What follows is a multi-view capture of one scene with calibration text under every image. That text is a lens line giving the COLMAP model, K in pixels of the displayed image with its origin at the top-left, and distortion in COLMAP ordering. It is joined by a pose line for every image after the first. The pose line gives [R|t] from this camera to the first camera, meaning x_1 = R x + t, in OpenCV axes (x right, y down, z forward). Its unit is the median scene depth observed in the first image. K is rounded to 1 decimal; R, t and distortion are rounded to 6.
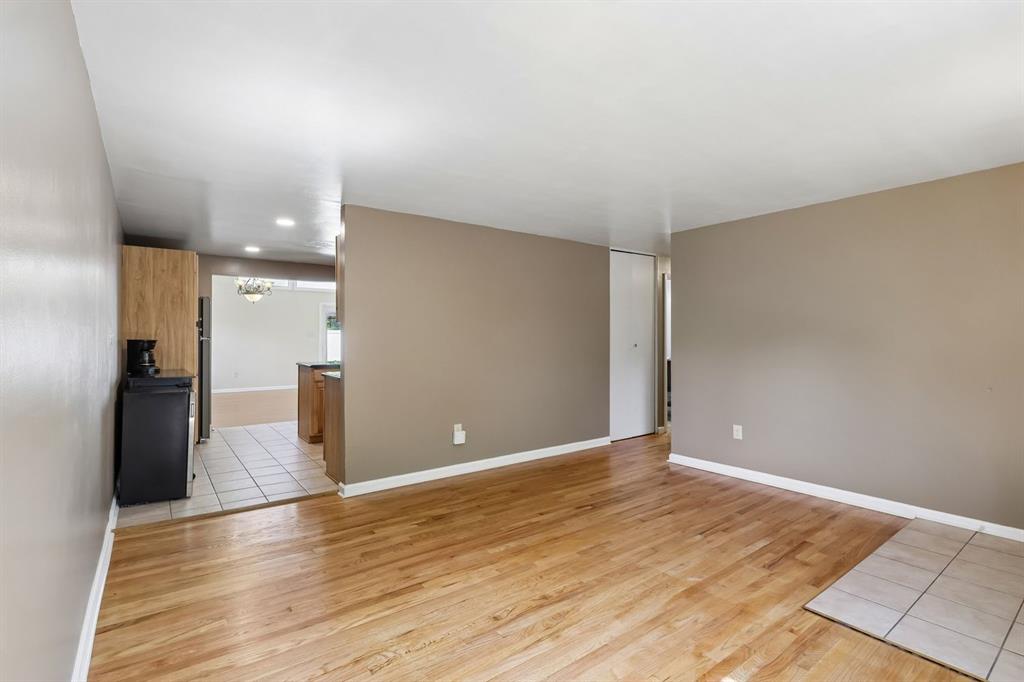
lens RADIAL K [[474.3, 0, 506.7], [0, 474.3, 337.3], [0, 0, 1]] dist [-0.003167, 0.000087]
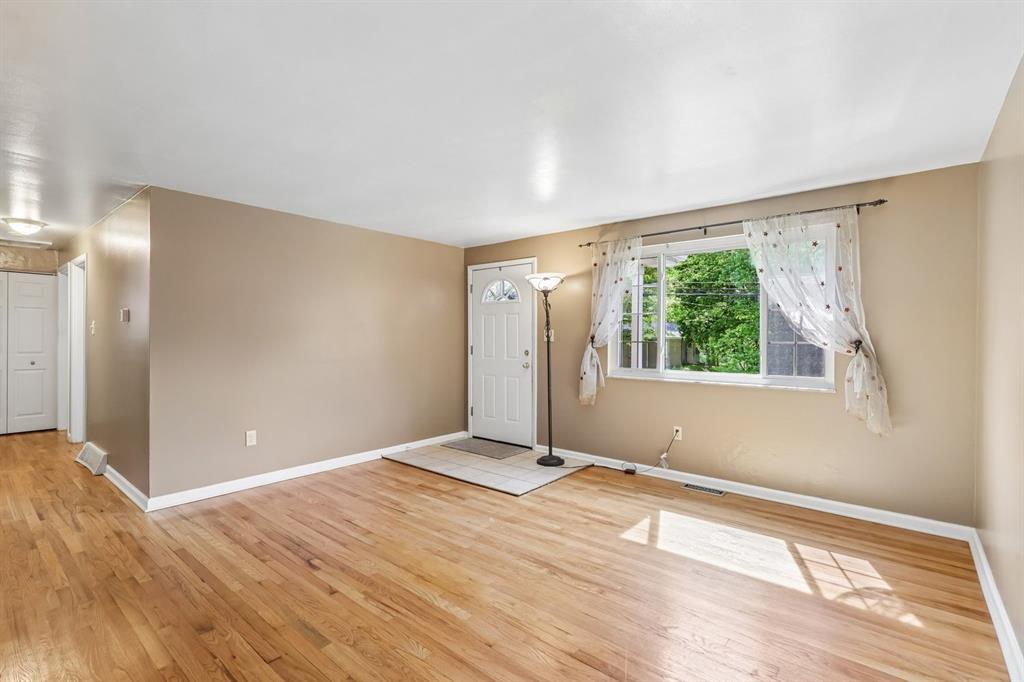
lens RADIAL K [[474.3, 0, 506.7], [0, 474.3, 337.3], [0, 0, 1]] dist [-0.003167, 0.000087]
pose [[-0.228753, -0.000833, 0.973484, -0.694426], [-0.004333, 0.999991, -0.000162, 0.005840], [-0.973475, -0.004256, -0.228755, 0.985542]]
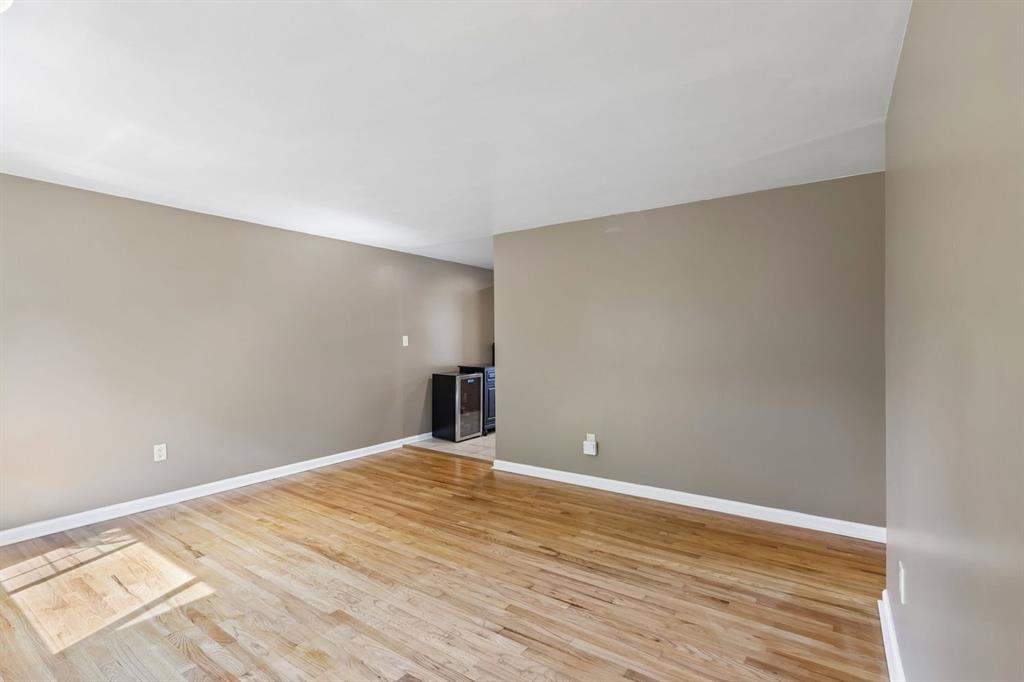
lens RADIAL K [[474.3, 0, 506.7], [0, 474.3, 337.3], [0, 0, 1]] dist [-0.003167, 0.000087]
pose [[0.318487, -0.004309, -0.947917, 1.024595], [0.000682, 0.999990, -0.004317, -0.004762], [0.947927, 0.000729, 0.318487, 0.752825]]
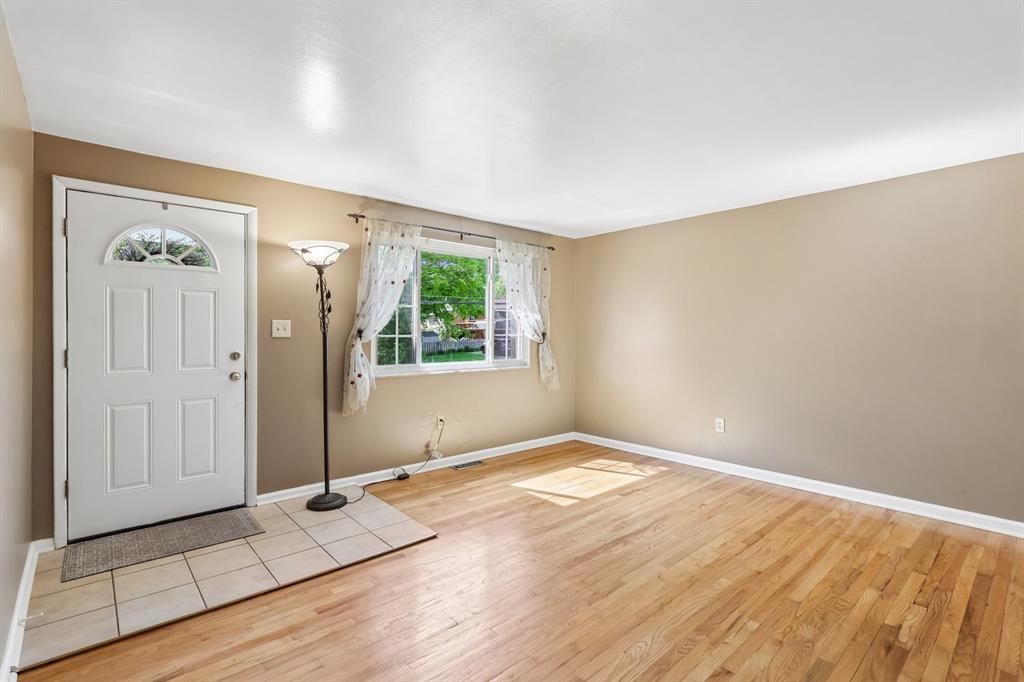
lens RADIAL K [[474.3, 0, 506.7], [0, 474.3, 337.3], [0, 0, 1]] dist [-0.003167, 0.000087]
pose [[-0.996612, 0.001199, -0.082242, 0.376072], [0.000482, 0.999962, 0.008744, 0.009310], [0.082249, 0.008675, -0.996574, 1.599992]]
